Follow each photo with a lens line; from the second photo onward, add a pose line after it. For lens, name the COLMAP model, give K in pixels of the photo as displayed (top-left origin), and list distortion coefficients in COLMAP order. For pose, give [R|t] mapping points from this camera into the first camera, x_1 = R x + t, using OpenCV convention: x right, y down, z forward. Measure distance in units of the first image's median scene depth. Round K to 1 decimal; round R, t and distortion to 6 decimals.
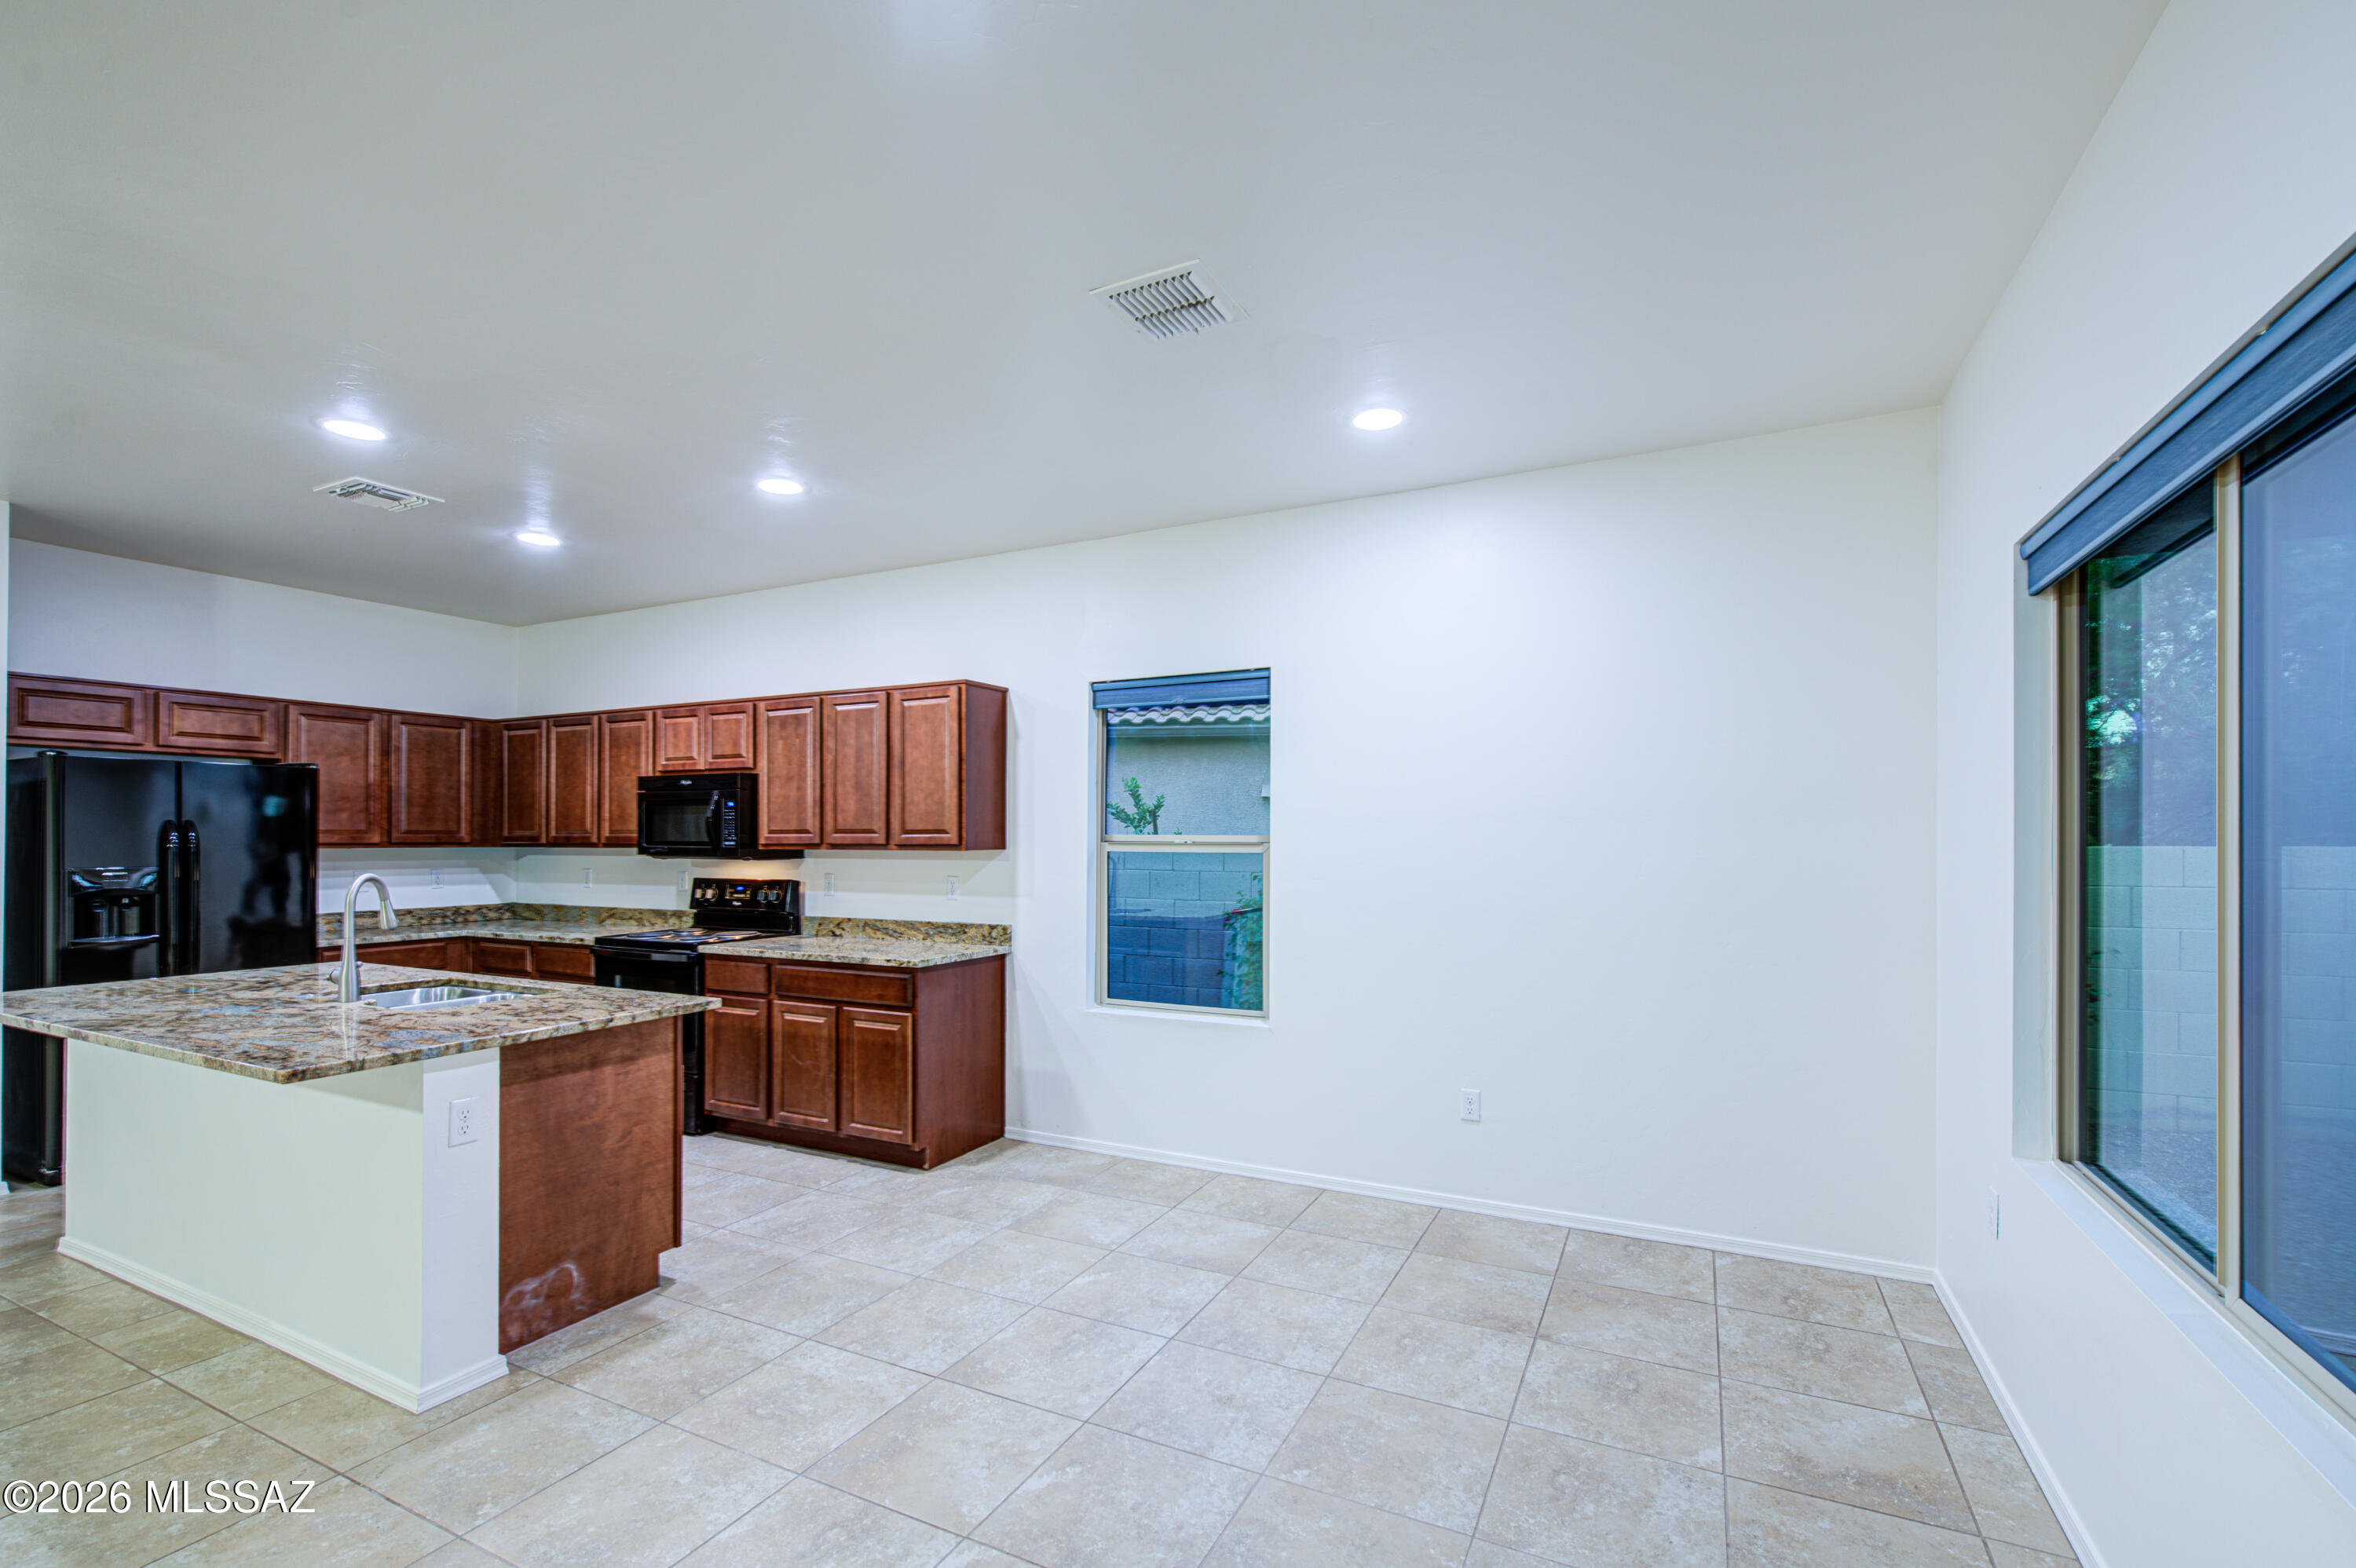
lens RADIAL K [[1043.3, 0, 1168.2], [0, 1043.3, 834.2], [0, 0, 1]] dist [0.007010, -0.004289]
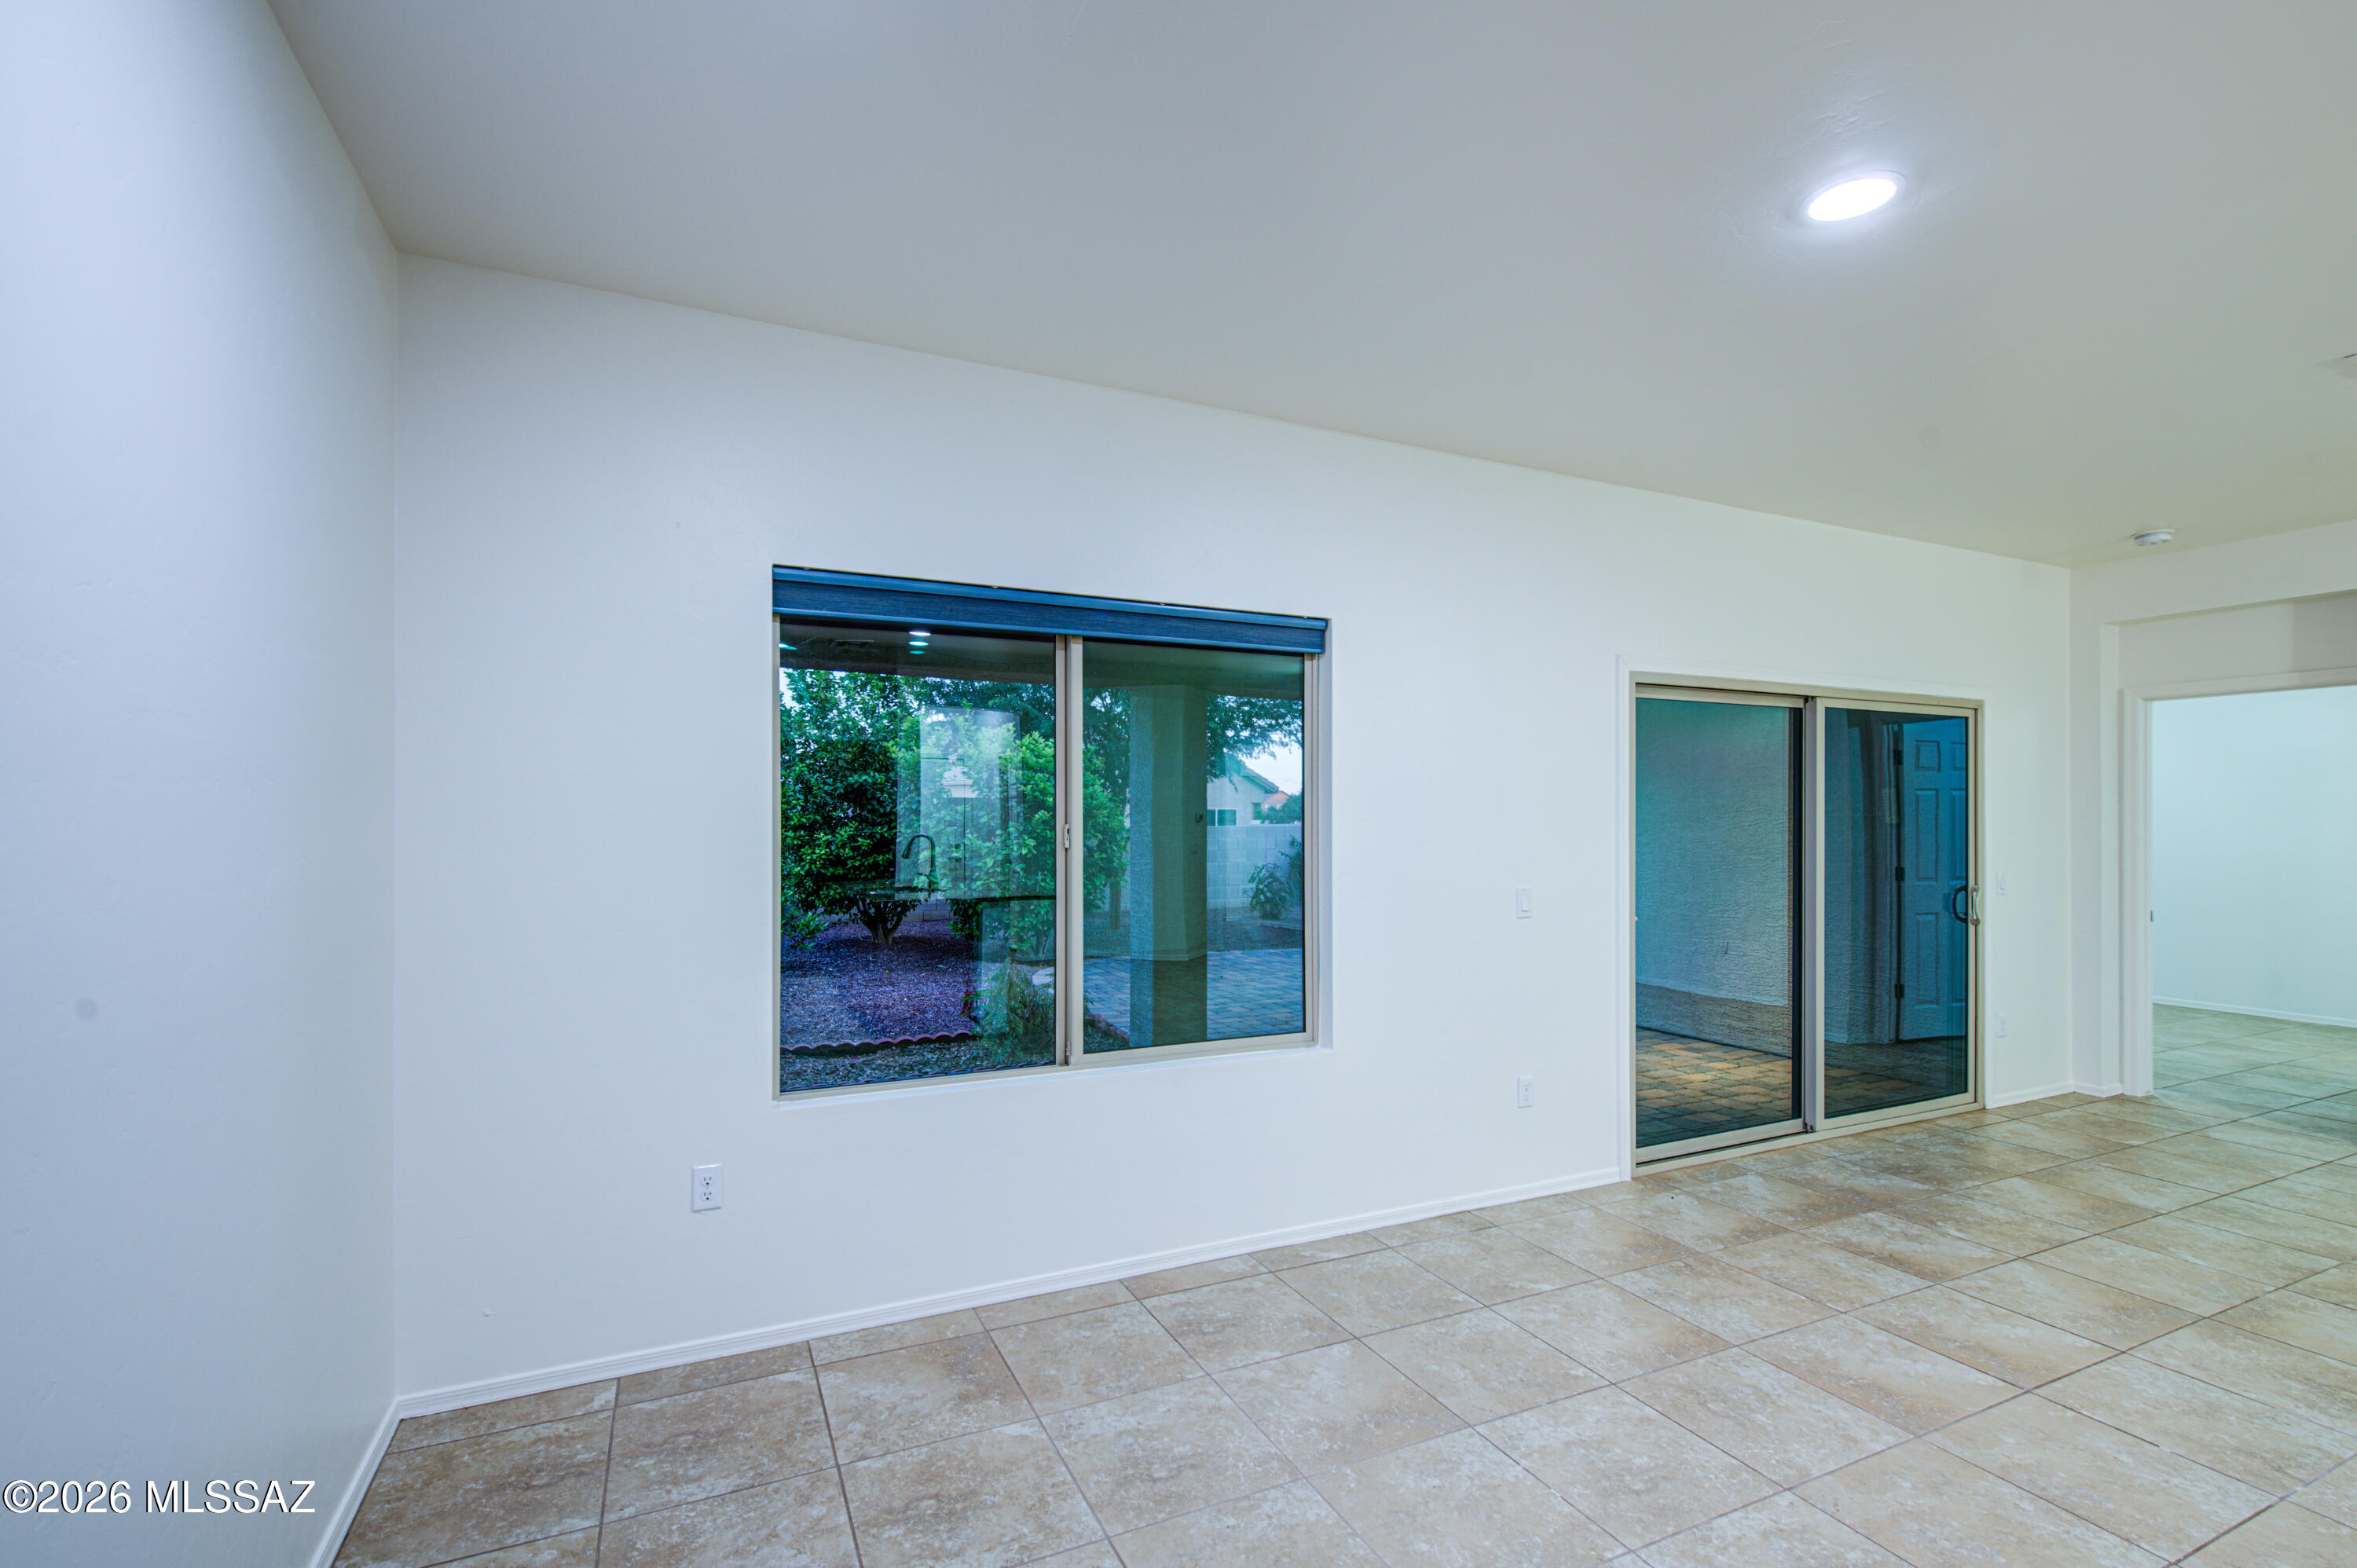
lens RADIAL K [[1043.8, 0, 1154.2], [0, 1043.8, 812.0], [0, 0, 1]] dist [0.007010, -0.004289]
pose [[-0.781024, 0.003375, 0.624492, -0.112692], [-0.003612, 0.999944, -0.009921, 0.000012], [-0.624491, -0.010005, -0.780968, 0.852636]]
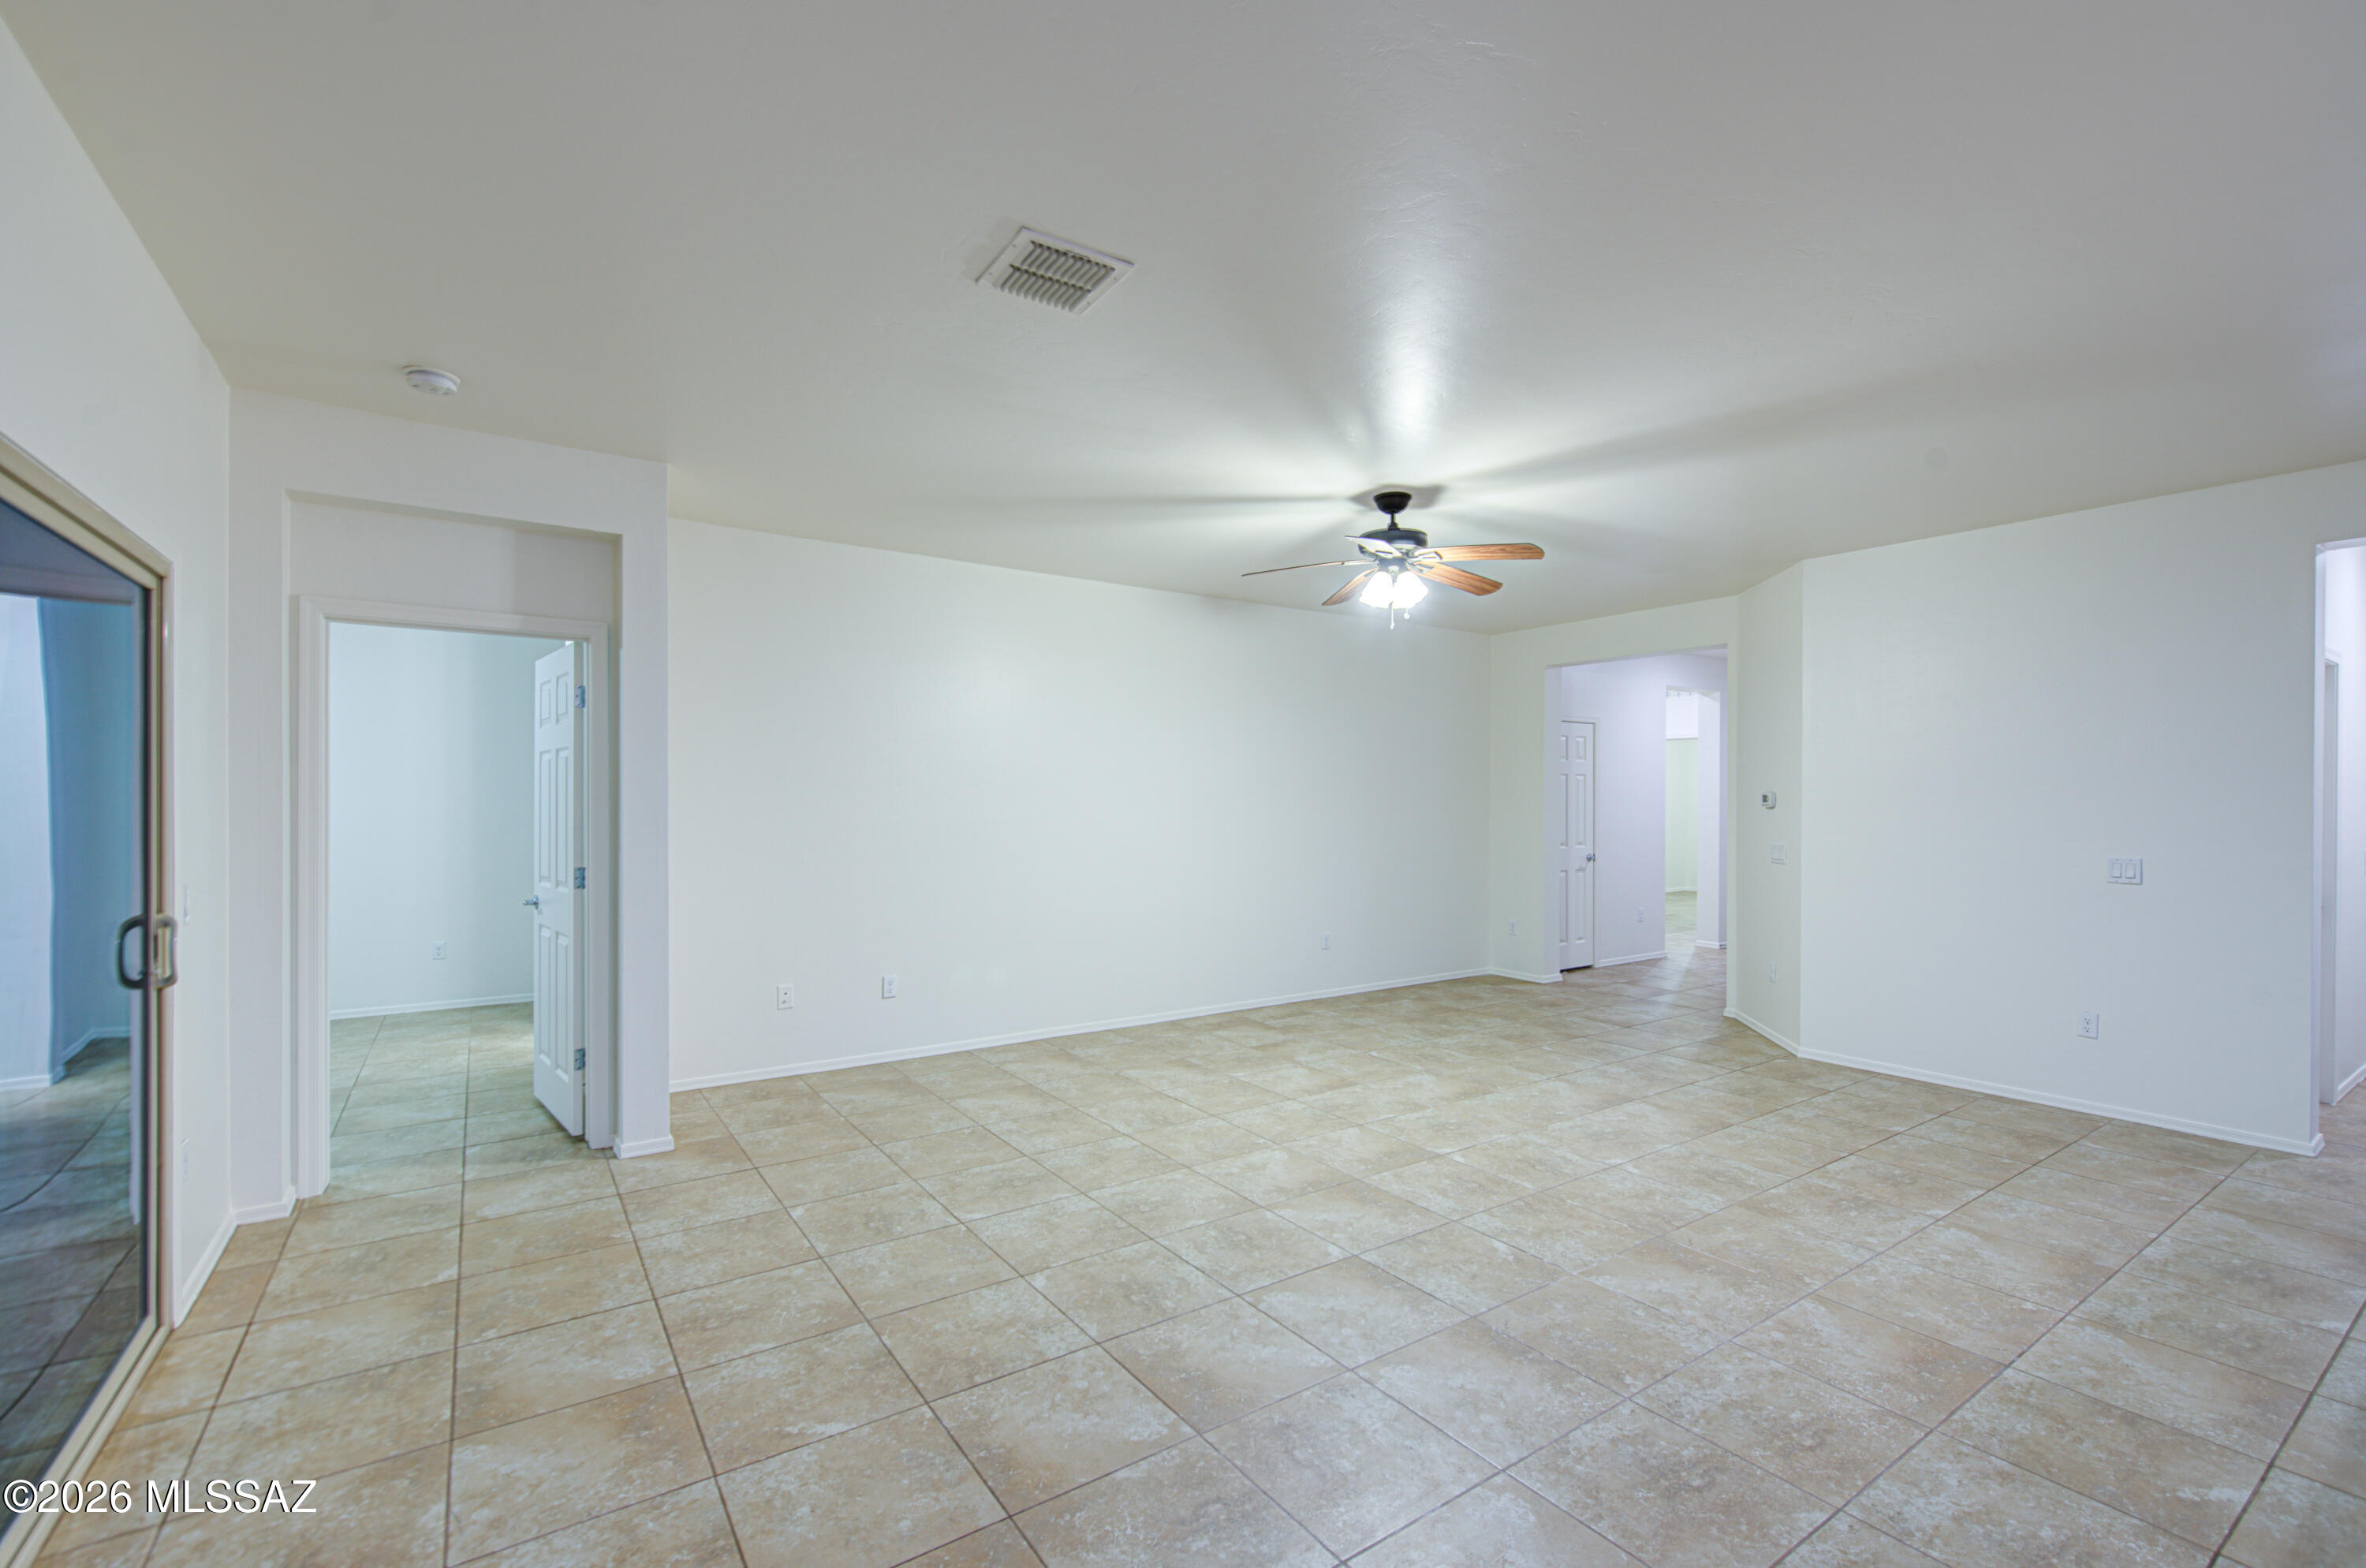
lens RADIAL K [[1047.9, 0, 1202.1], [0, 1047.9, 790.6], [0, 0, 1]] dist [0.007010, -0.004289]
pose [[-0.487226, -0.008021, -0.873239, 0.124512], [0.001455, 0.999949, -0.009997, 0.002387], [0.873275, -0.006141, -0.487189, 0.251225]]
